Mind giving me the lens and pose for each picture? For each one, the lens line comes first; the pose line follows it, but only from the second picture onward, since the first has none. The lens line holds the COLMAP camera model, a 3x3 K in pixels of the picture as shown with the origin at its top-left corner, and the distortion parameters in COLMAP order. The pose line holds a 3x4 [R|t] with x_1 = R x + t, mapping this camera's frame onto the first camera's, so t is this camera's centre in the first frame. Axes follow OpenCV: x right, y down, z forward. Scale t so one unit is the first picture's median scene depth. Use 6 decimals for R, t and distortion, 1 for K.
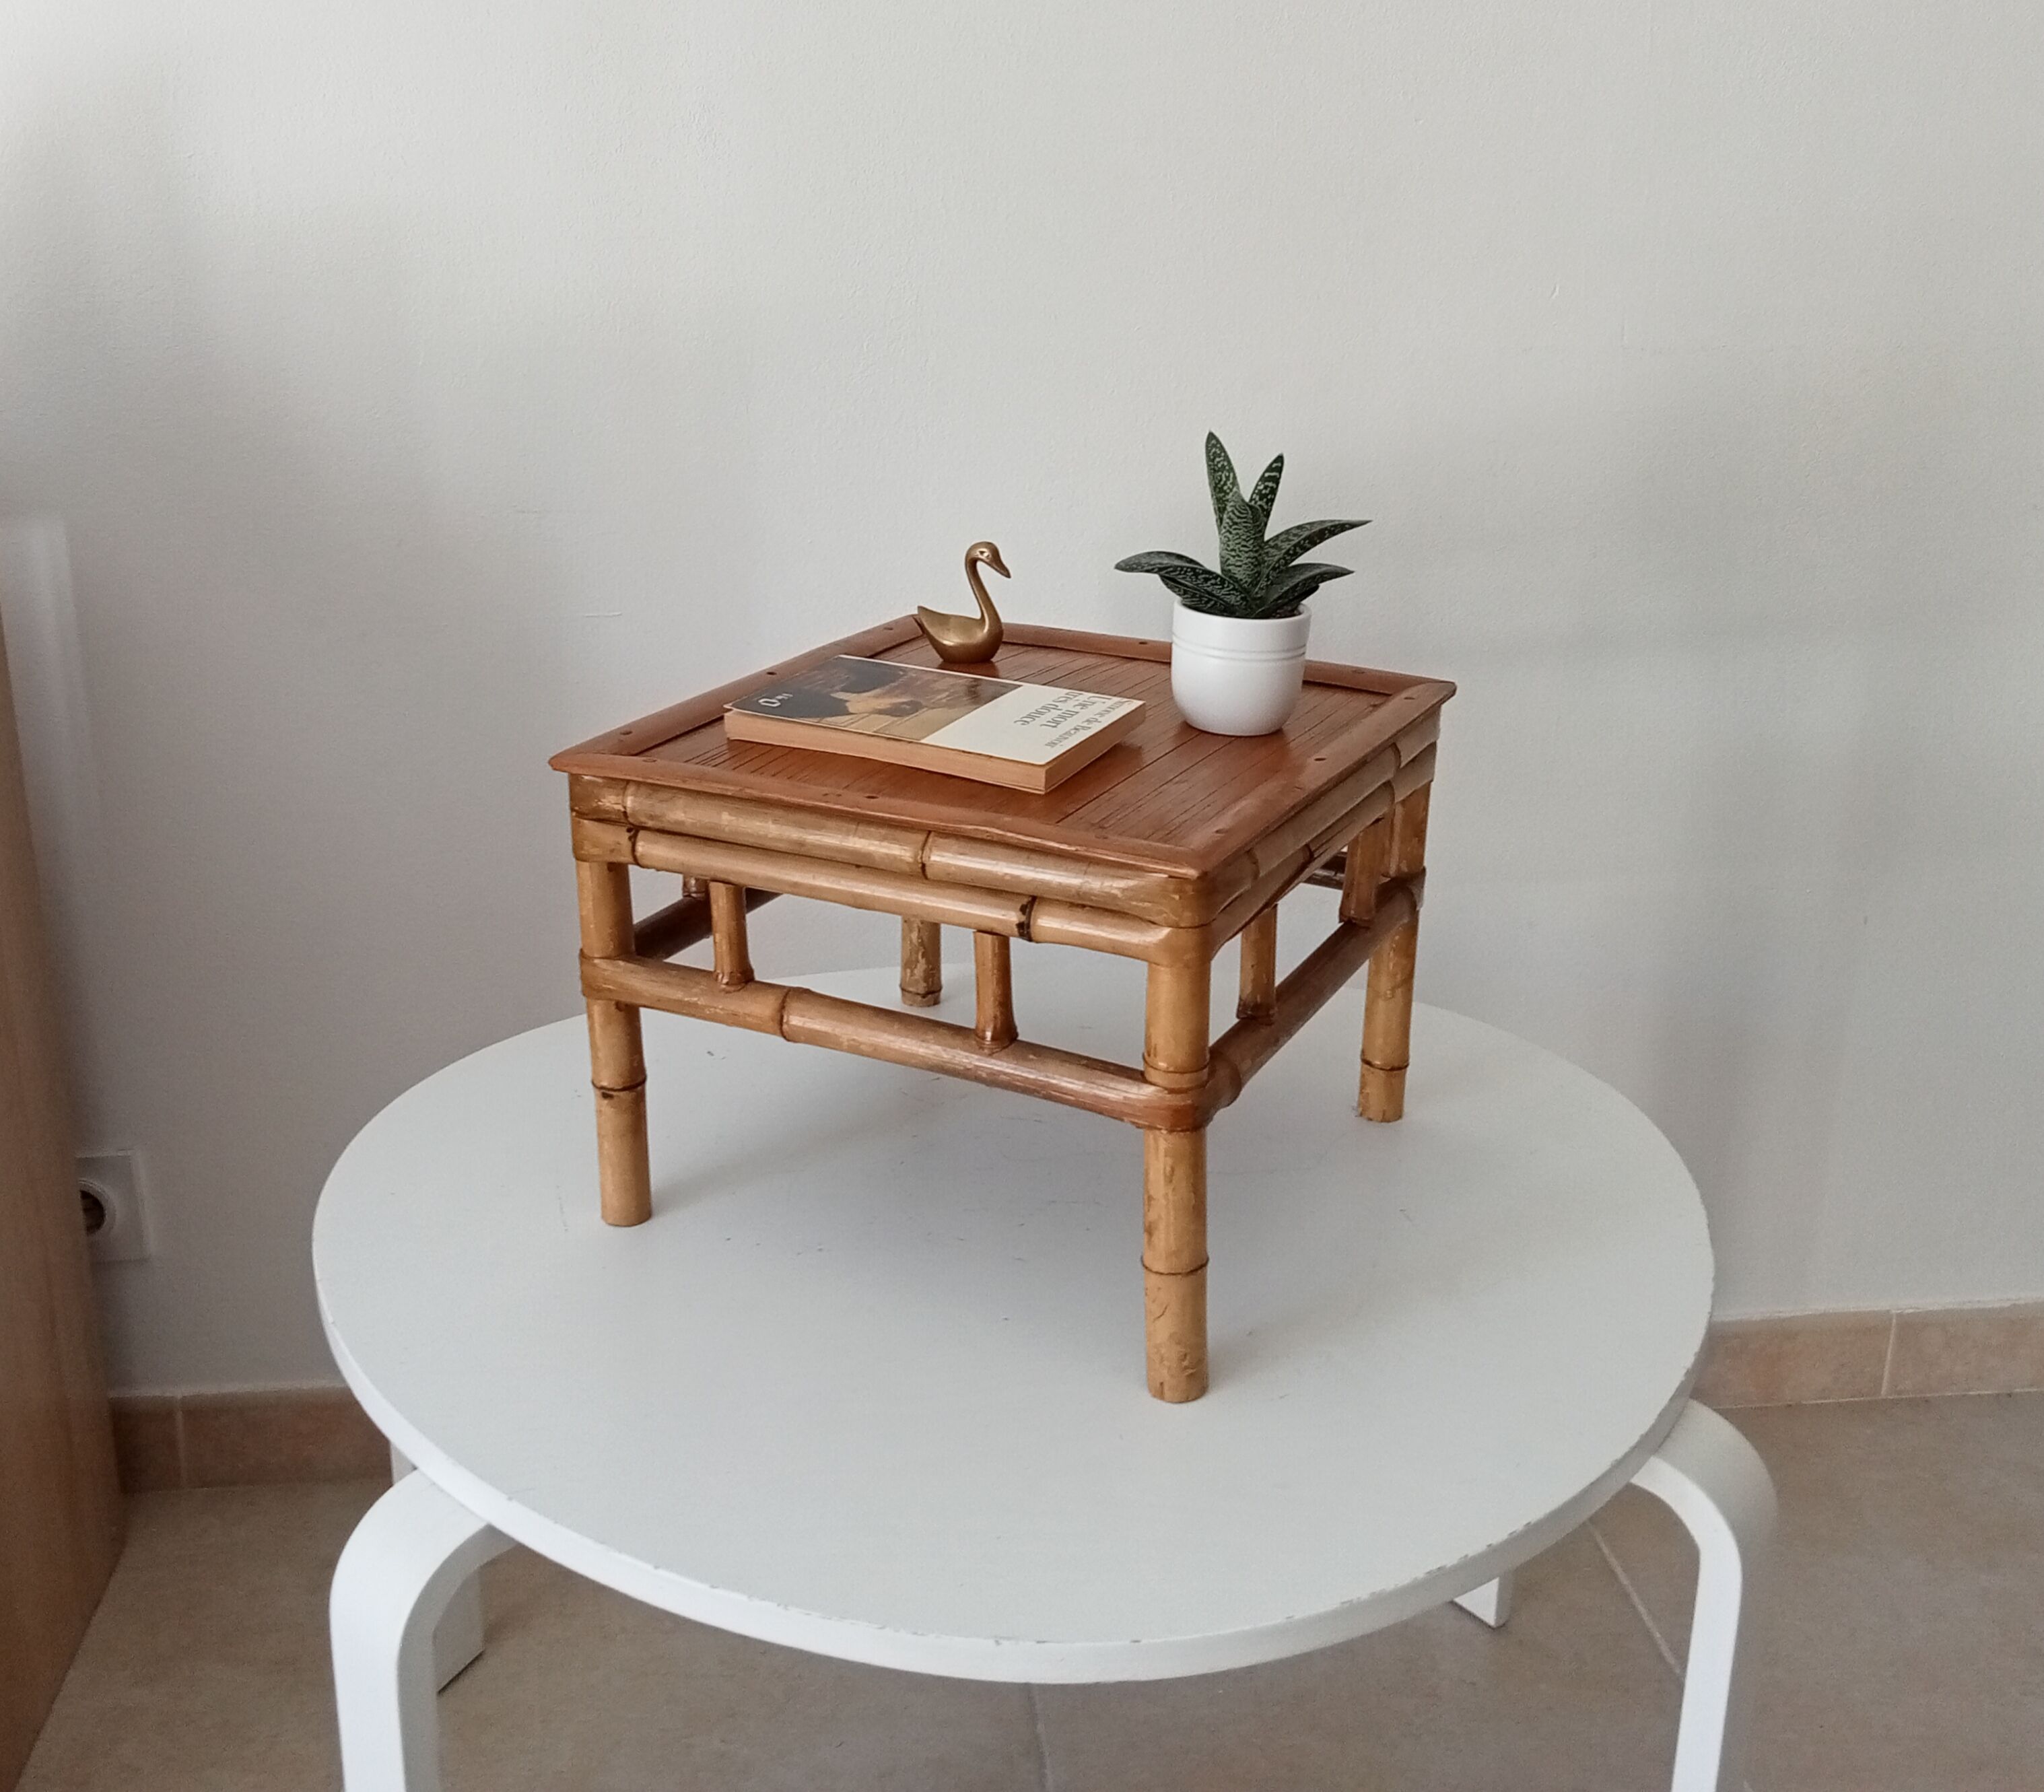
lens RADIAL K [[2033.5, 0, 990.6], [0, 2033.5, 761.2], [0, 0, 1]] dist [0.094602, 0.000000]
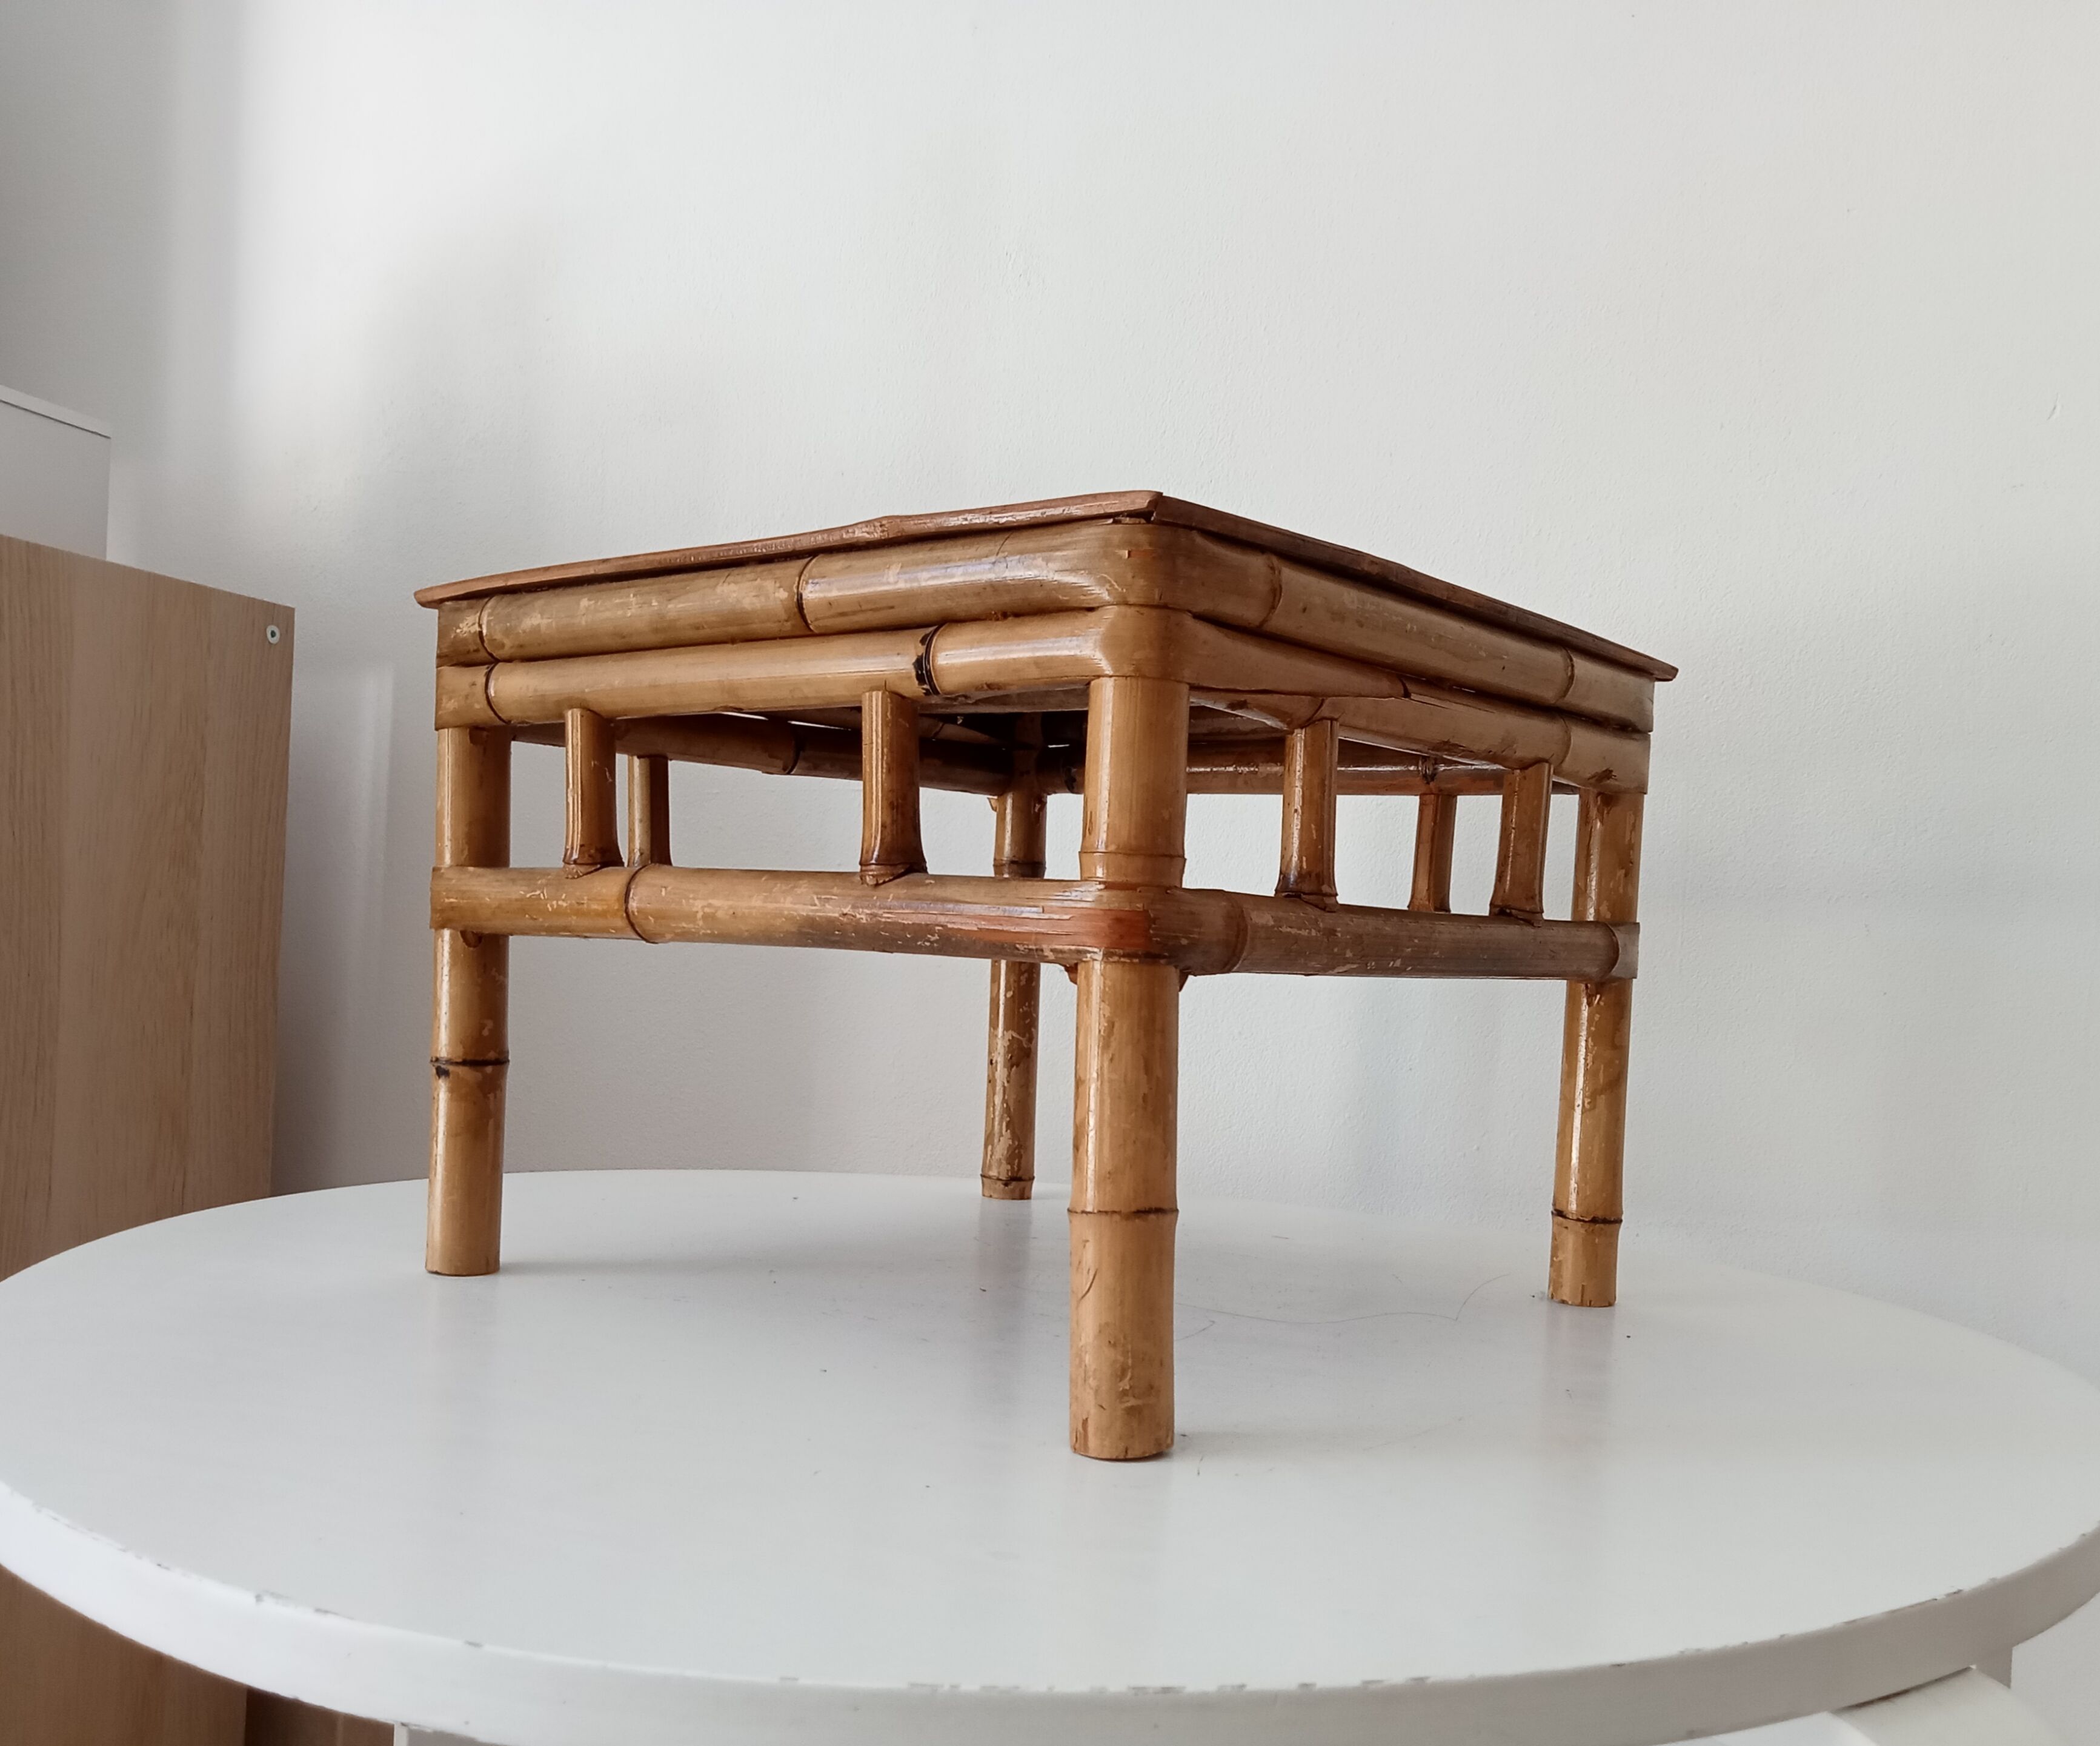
lens RADIAL K [[1827.0, 0, 1103.1], [0, 1827.0, 929.5], [0, 0, 1]] dist [0.058666, 0.016308]
pose [[0.983638, 0.036816, -0.176355, 0.161906], [-0.088192, 0.951987, -0.293160, 0.295569], [0.157095, 0.303917, 0.939657, 0.420469]]
